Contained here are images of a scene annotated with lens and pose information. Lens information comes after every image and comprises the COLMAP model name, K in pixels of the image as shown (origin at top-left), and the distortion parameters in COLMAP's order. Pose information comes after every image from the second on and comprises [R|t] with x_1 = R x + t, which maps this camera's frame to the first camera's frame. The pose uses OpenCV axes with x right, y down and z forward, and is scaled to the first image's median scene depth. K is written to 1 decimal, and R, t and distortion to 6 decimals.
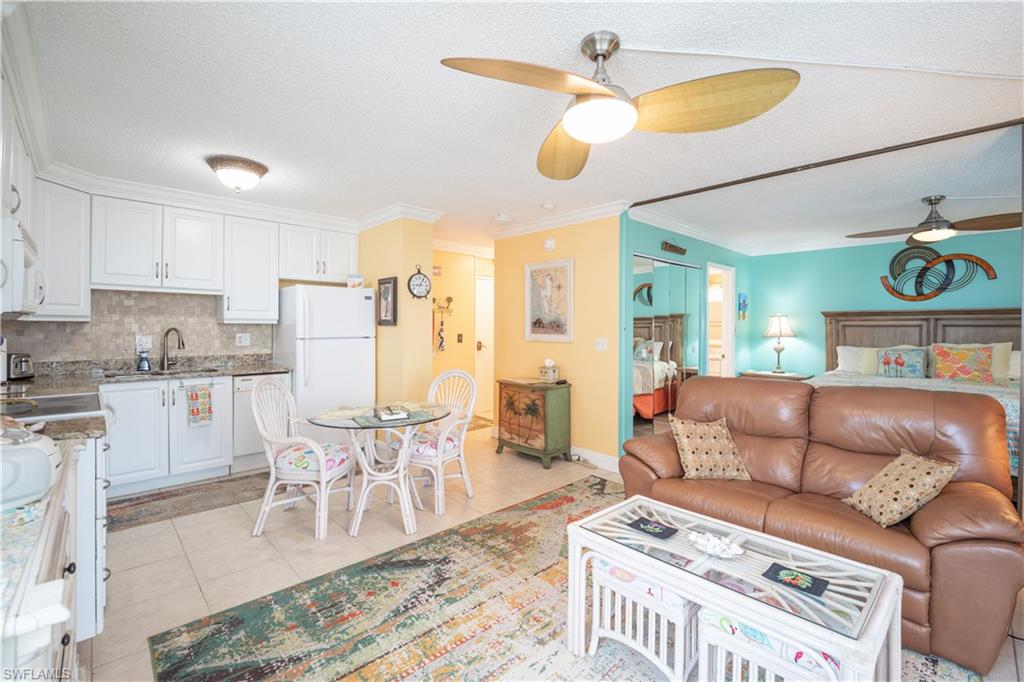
lens RADIAL K [[439.9, 0, 515.4], [0, 439.9, 330.3], [0, 0, 1]] dist [0.002325, -0.000003]
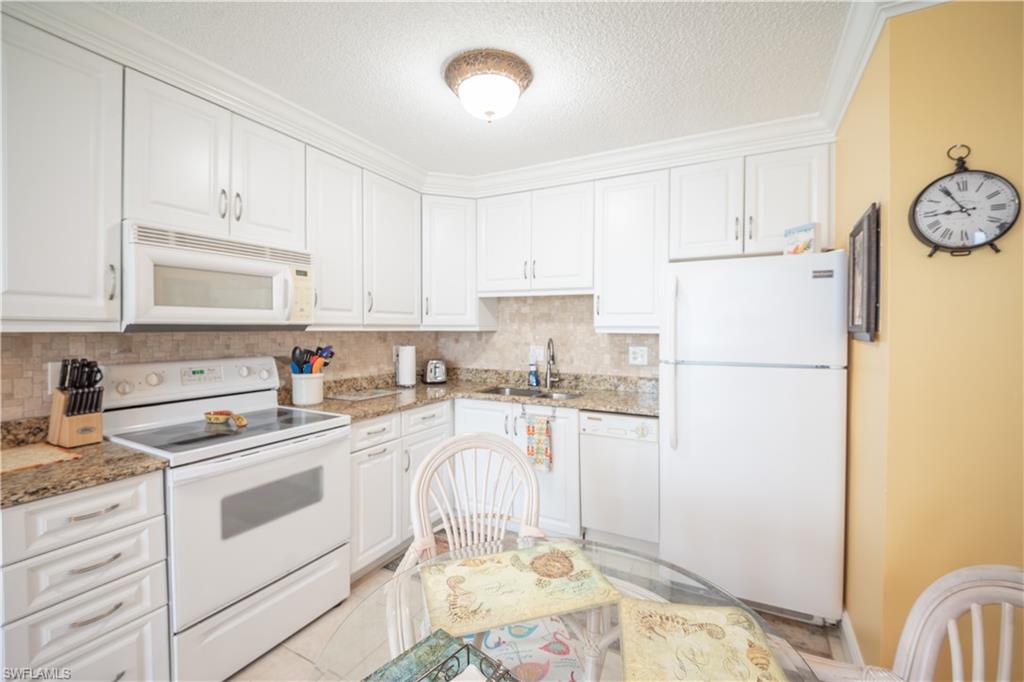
lens RADIAL K [[439.9, 0, 501.2], [0, 439.9, 335.9], [0, 0, 1]] dist [0.002325, -0.000003]
pose [[0.301769, 0.012087, -0.953304, -0.020563], [-0.012230, 0.999886, 0.008806, -0.014004], [0.953303, 0.009002, 0.301882, 0.595300]]
